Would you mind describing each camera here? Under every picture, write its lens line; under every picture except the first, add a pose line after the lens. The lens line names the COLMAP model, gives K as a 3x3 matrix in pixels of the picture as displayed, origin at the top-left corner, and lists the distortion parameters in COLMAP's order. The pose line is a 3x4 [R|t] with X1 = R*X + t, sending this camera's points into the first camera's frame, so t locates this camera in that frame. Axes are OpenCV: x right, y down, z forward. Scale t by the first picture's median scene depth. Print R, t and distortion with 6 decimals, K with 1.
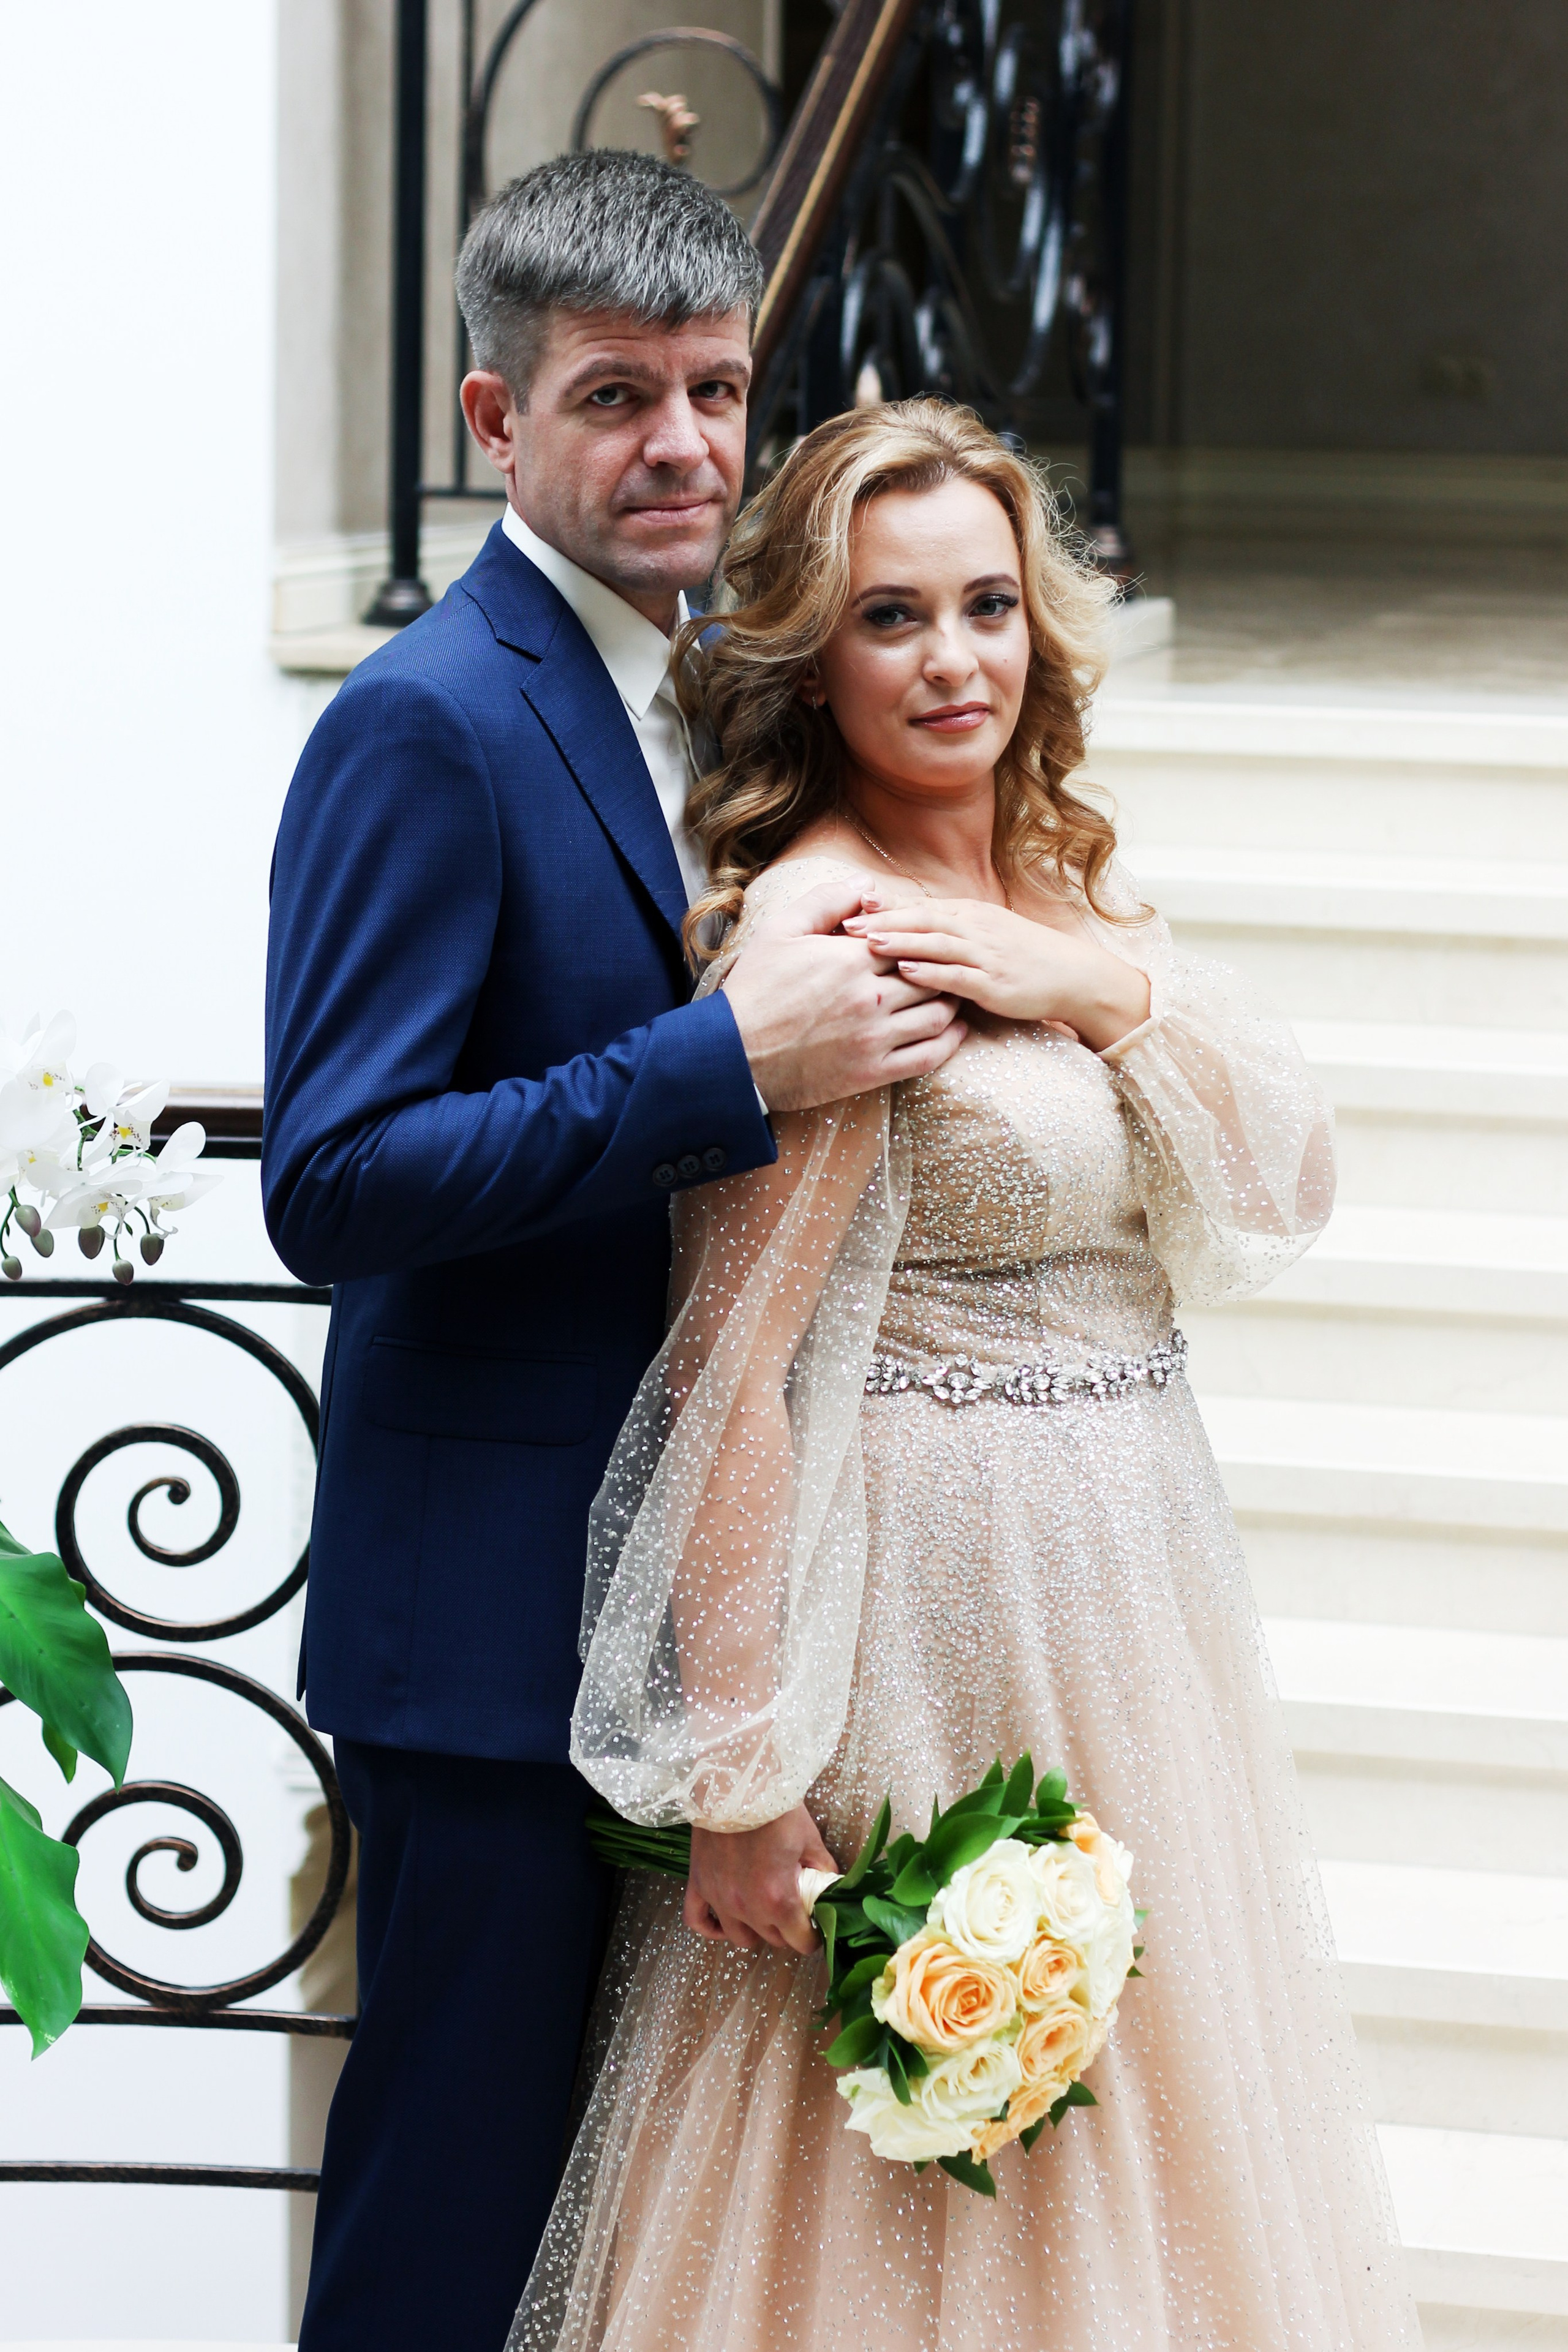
lens RADIAL K [[5527.8, 0, 768.1], [0, 5527.8, 1062.5], [0, 0, 1]] dist [-0.160024, 0.000000]
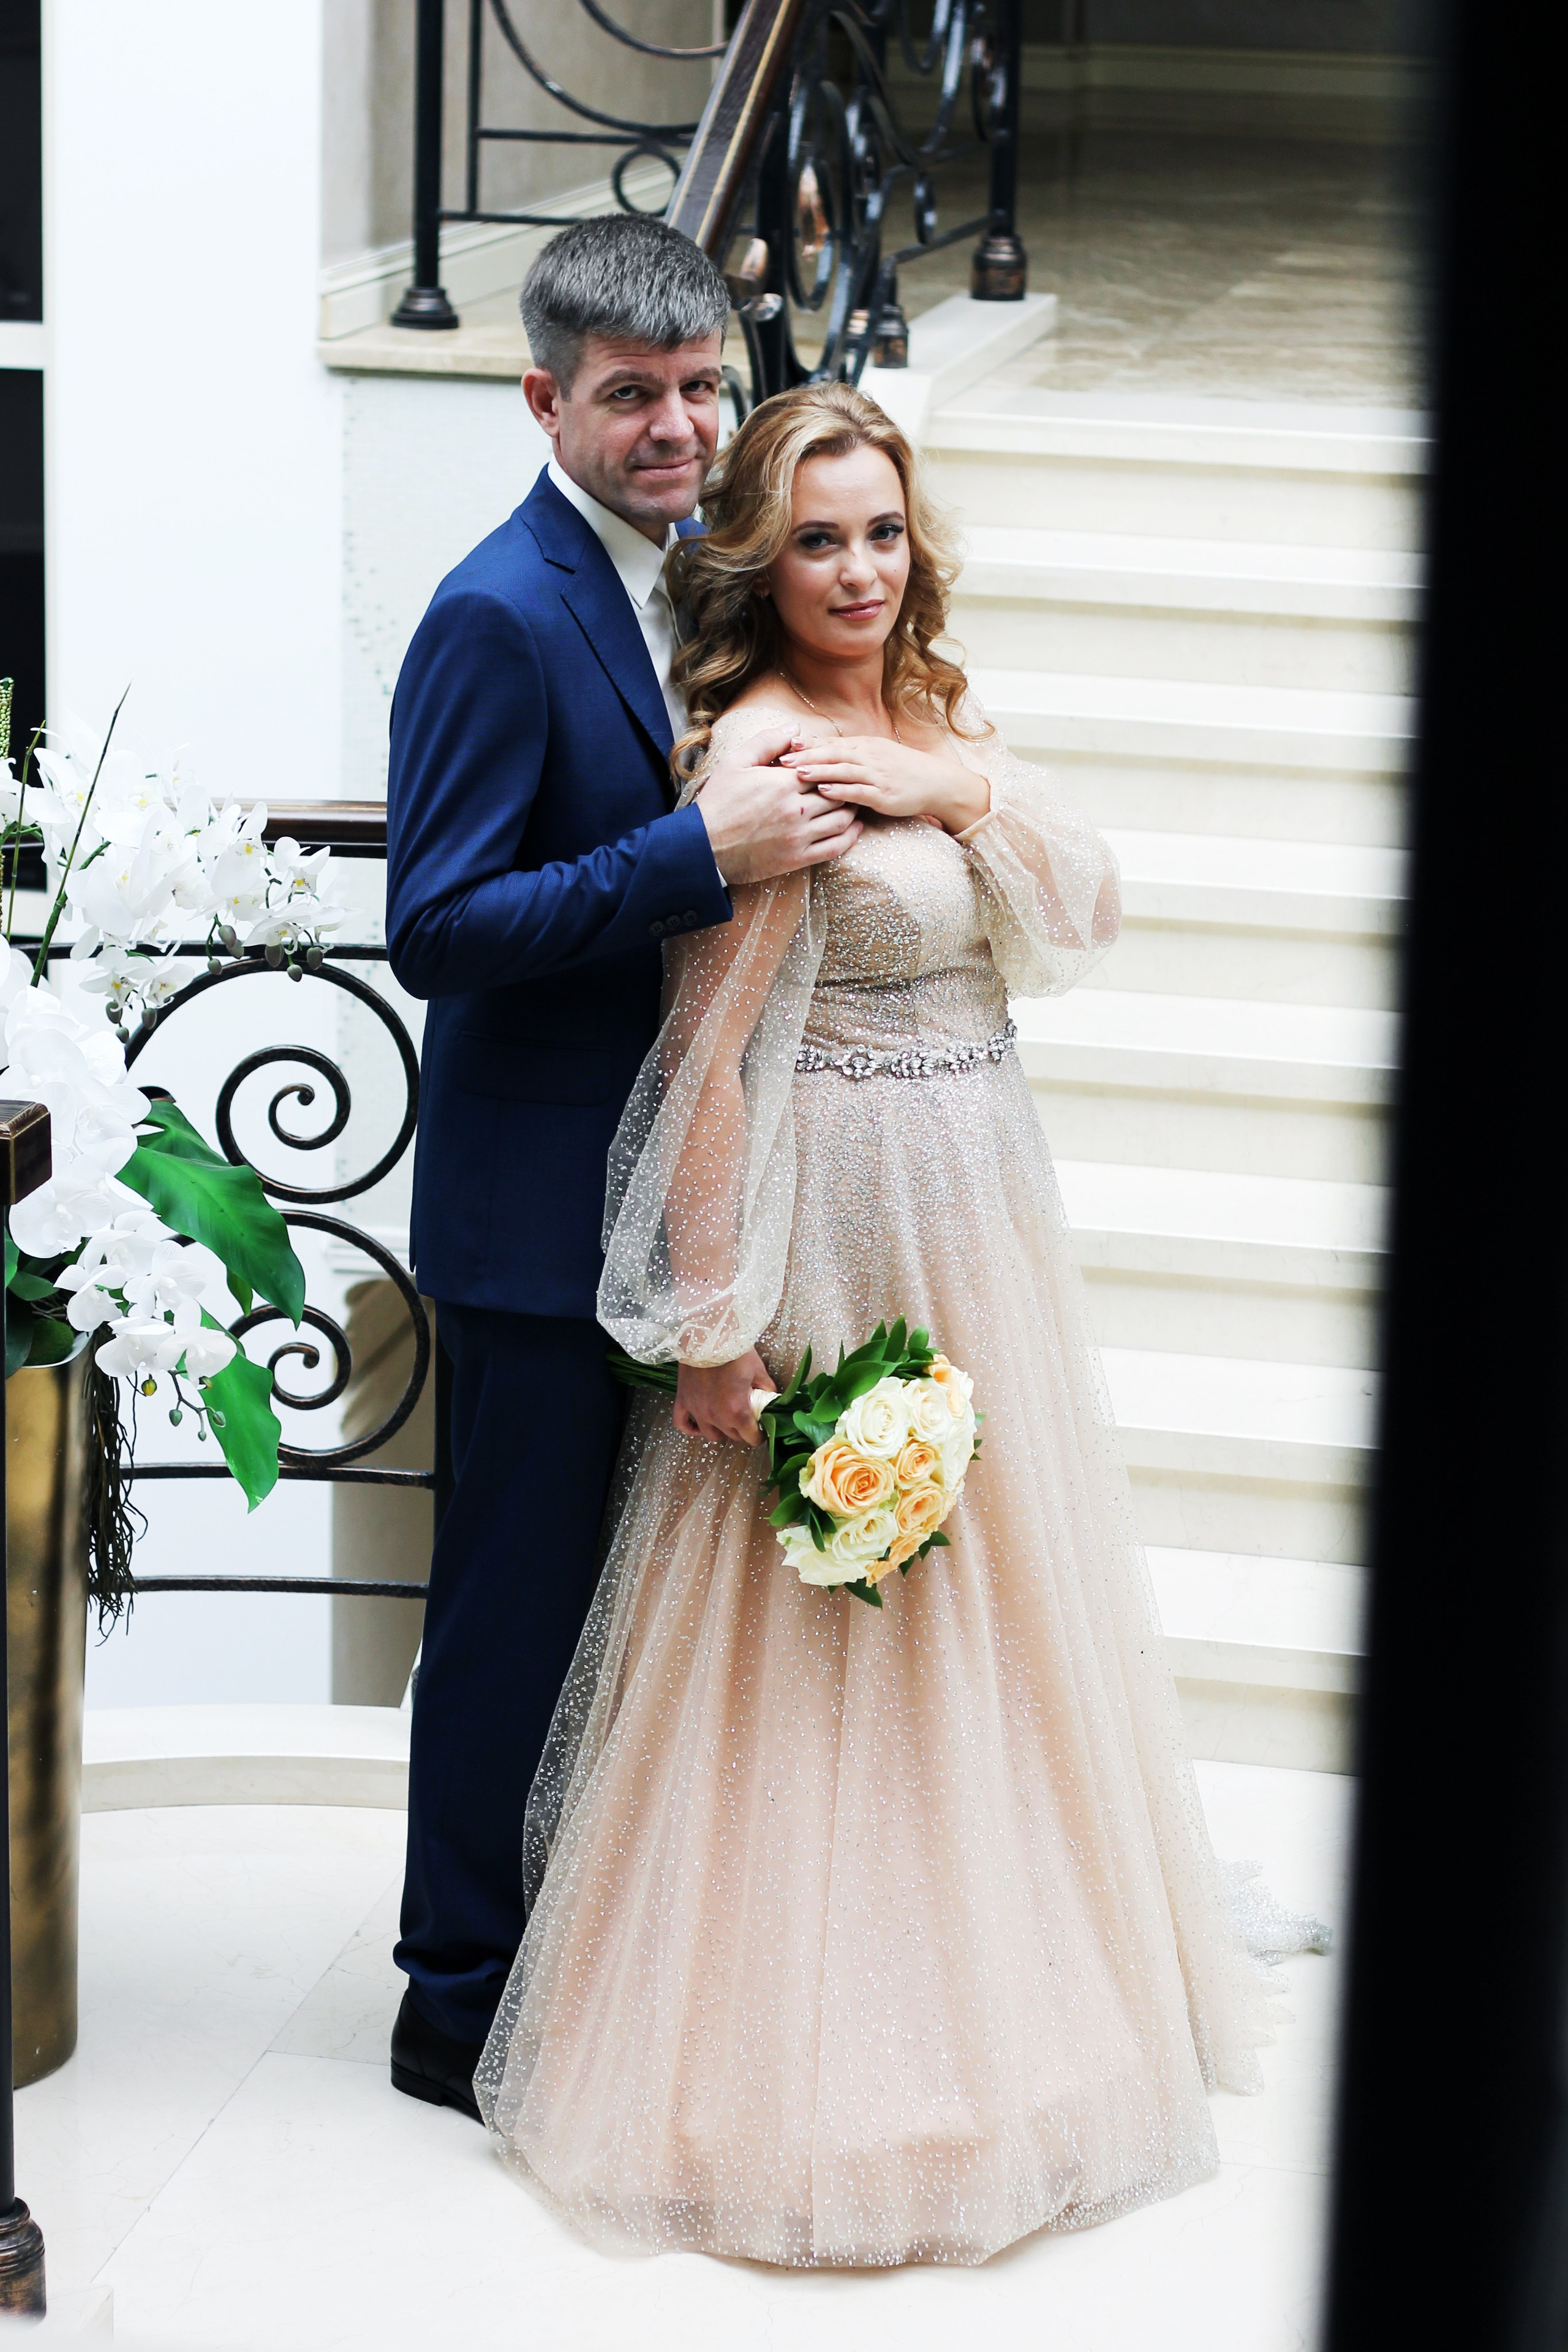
lens RADIAL K [[5527.8, 0, 790.8], [0, 5527.8, 1163.4], [0, 0, 1]] dist [-0.160024, 0.000000]
pose [[0.999933, -0.000882, 0.011576, -0.000971], [-0.000722, 0.990456, 0.137829, -0.119701], [-0.011587, -0.137828, 0.990388, -0.470183]]
